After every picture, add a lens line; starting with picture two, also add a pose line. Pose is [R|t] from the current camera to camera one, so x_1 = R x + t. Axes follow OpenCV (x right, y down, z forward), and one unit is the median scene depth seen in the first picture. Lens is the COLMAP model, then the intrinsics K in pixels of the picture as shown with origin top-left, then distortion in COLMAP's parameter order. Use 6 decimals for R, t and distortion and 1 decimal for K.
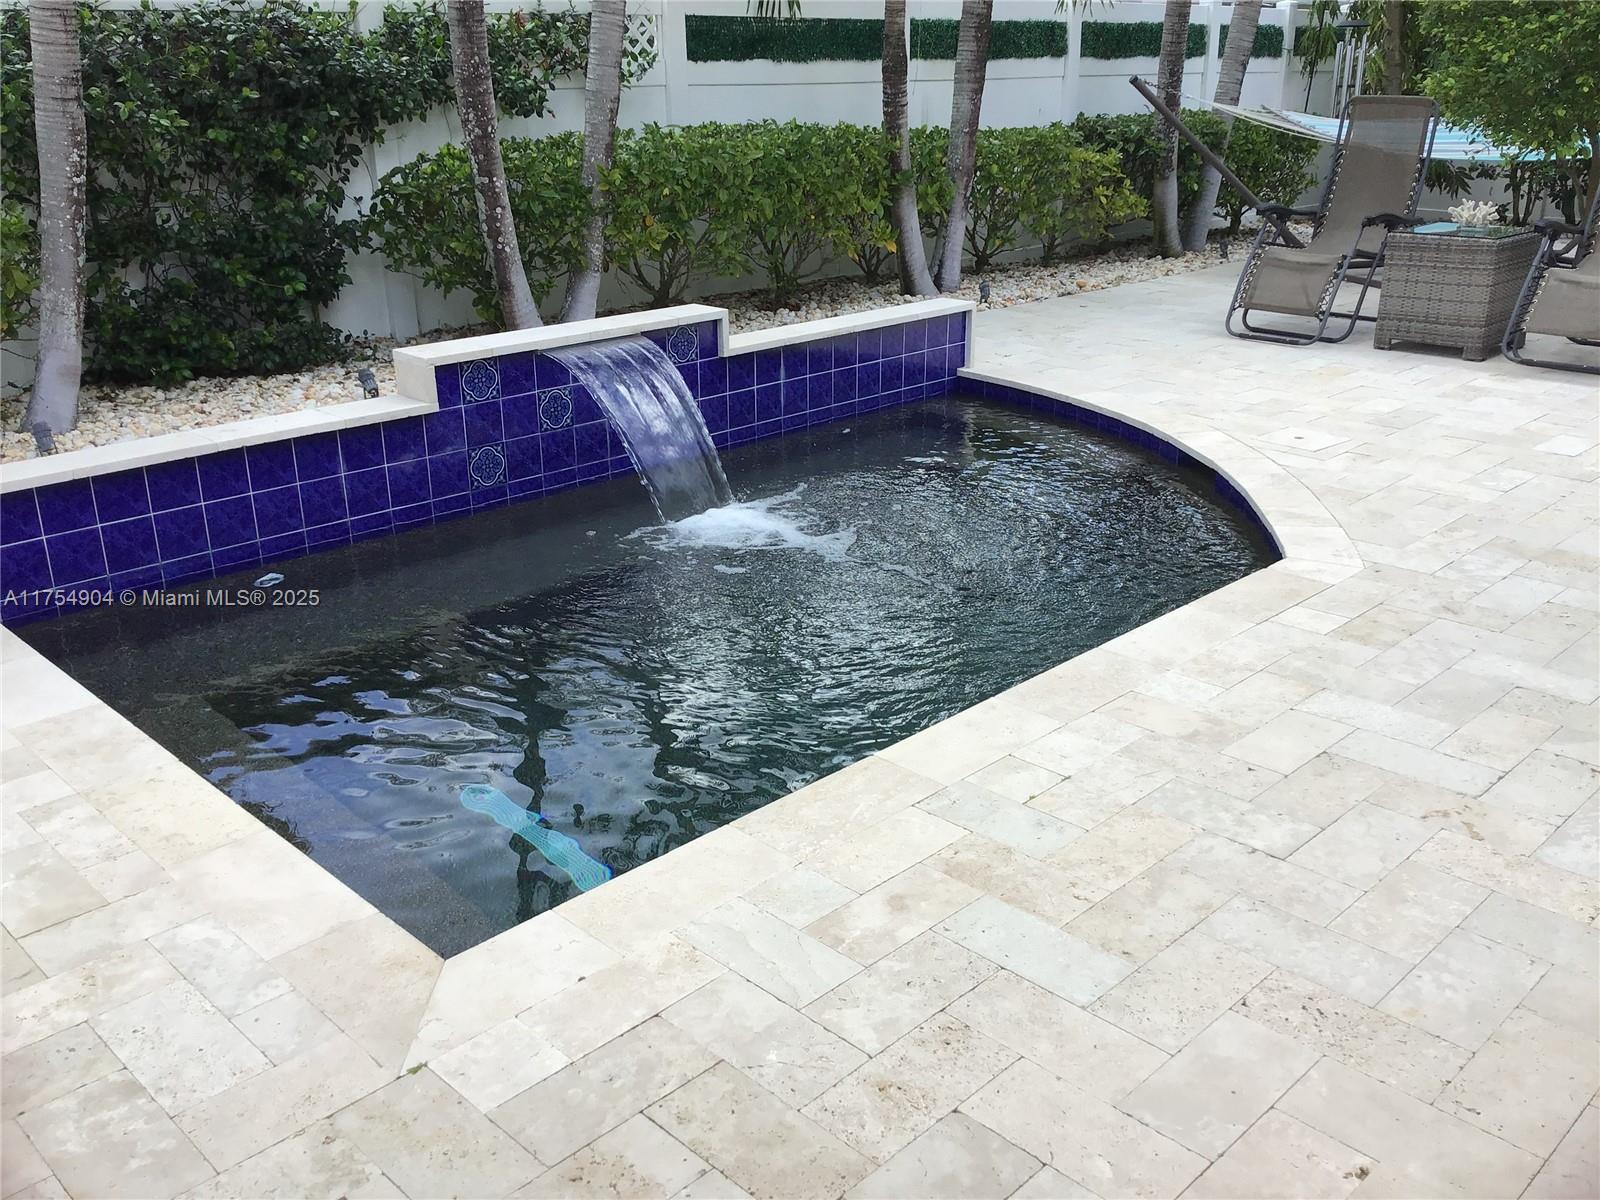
lens RADIAL K [[1427.8, 0, 791.3], [0, 1427.8, 592.4], [0, 0, 1]] dist [0.080788, 0.004692]
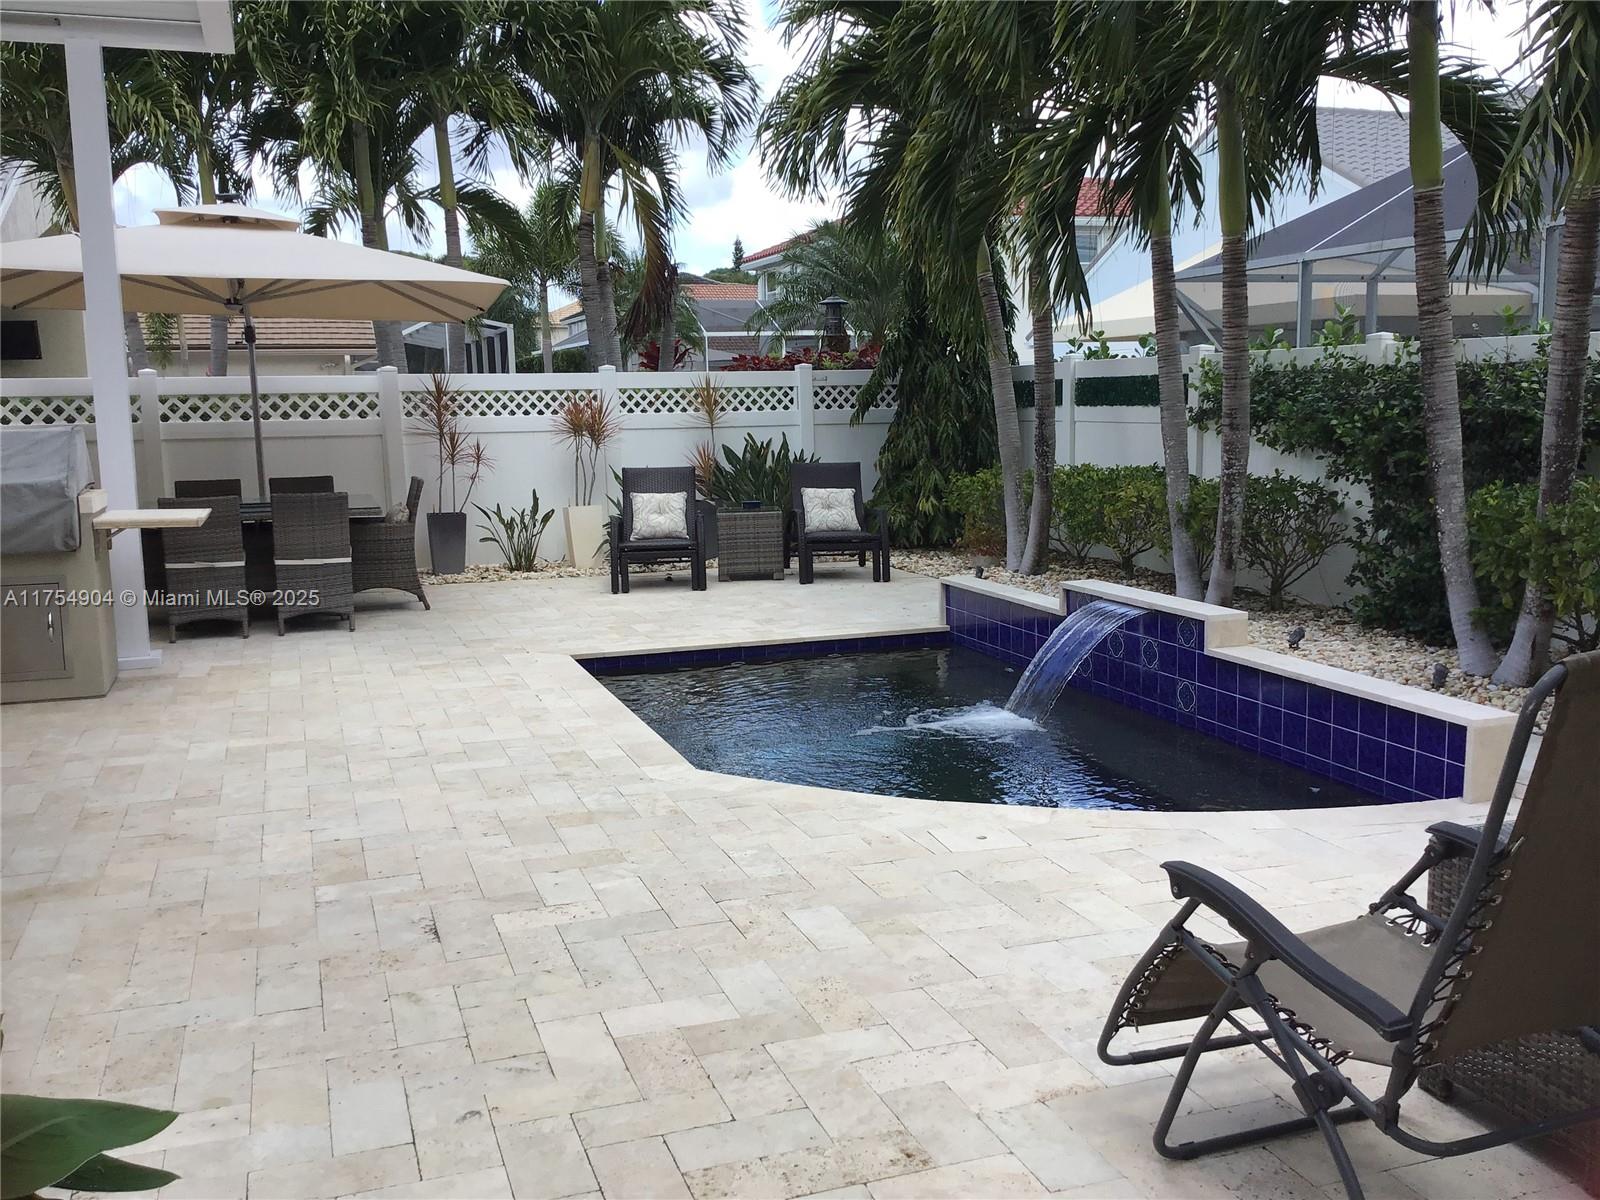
lens RADIAL K [[1427.8, 0, 794.0], [0, 1427.8, 600.9], [0, 0, 1]] dist [0.080788, 0.004692]
pose [[-0.432579, 0.132347, -0.891830, 1.319135], [-0.306170, 0.908822, 0.283376, -0.509828], [0.848019, 0.395634, -0.352617, 1.341269]]
